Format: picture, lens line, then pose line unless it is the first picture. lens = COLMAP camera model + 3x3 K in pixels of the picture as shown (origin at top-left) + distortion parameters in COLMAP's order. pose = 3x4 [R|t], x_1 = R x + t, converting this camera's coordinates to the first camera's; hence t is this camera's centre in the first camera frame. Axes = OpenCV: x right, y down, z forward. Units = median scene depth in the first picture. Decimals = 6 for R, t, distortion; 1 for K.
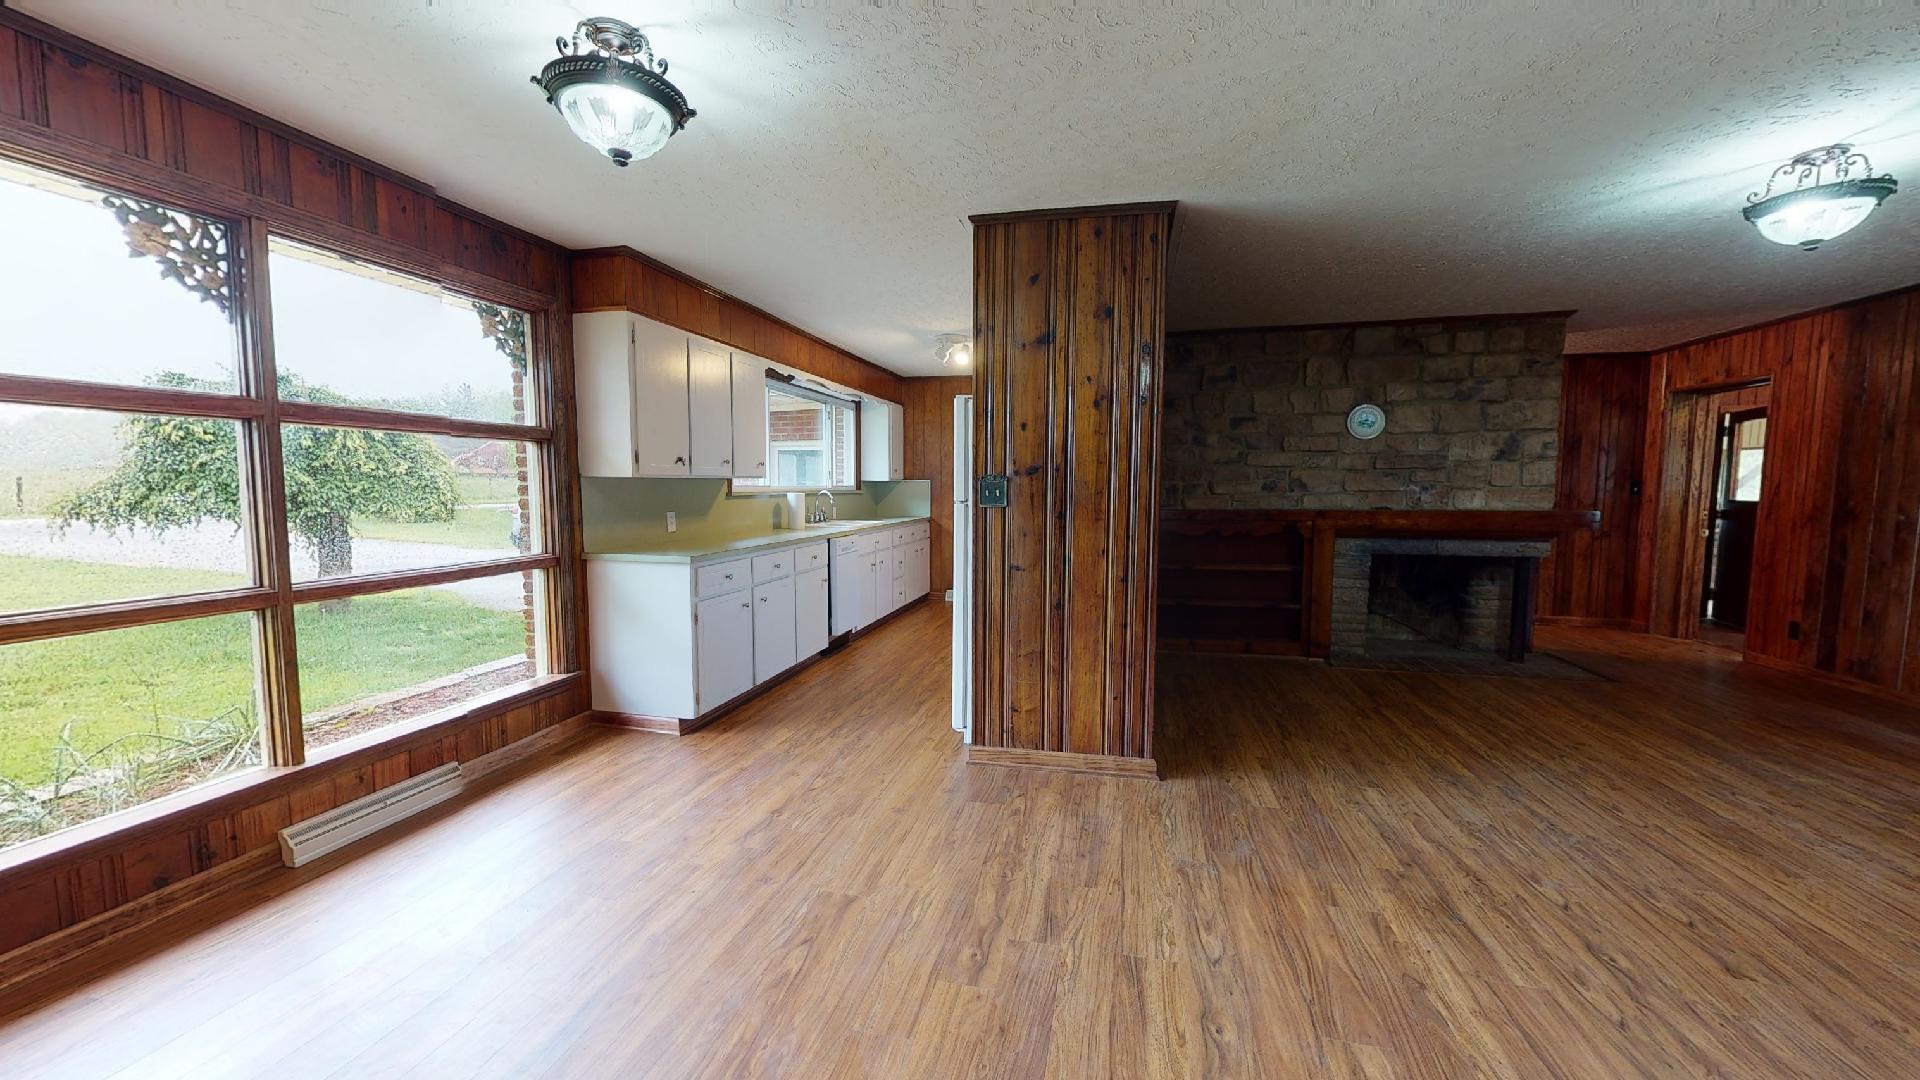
lens RADIAL K [[699.2, 0, 957.5], [0, 699.2, 544.9], [0, 0, 1]] dist [-0.004473, -0.000434]
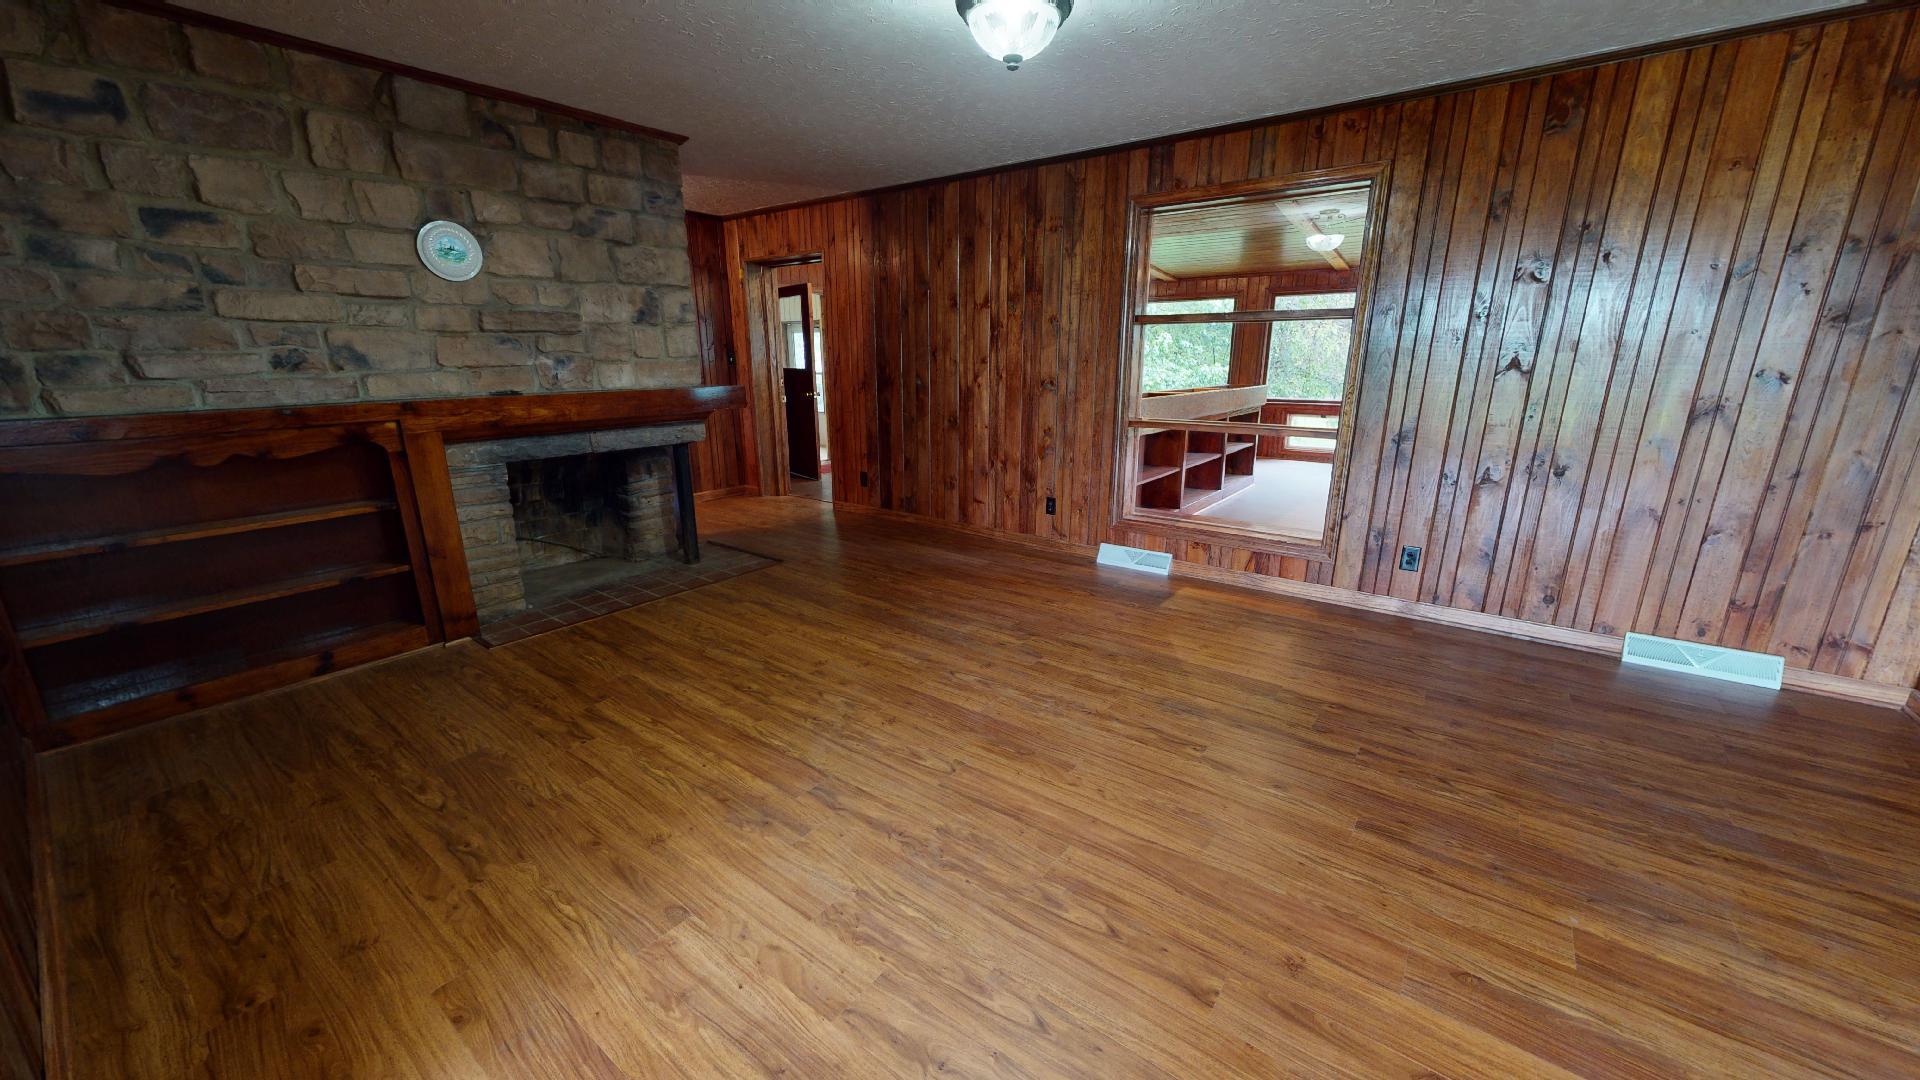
lens RADIAL K [[699.2, 0, 957.5], [0, 699.2, 544.9], [0, 0, 1]] dist [-0.004473, -0.000434]
pose [[0.392091, -0.242559, 0.887372, 0.155780], [0.077257, 0.969887, 0.230977, -0.033262], [-0.916676, -0.022009, 0.399024, 0.347147]]
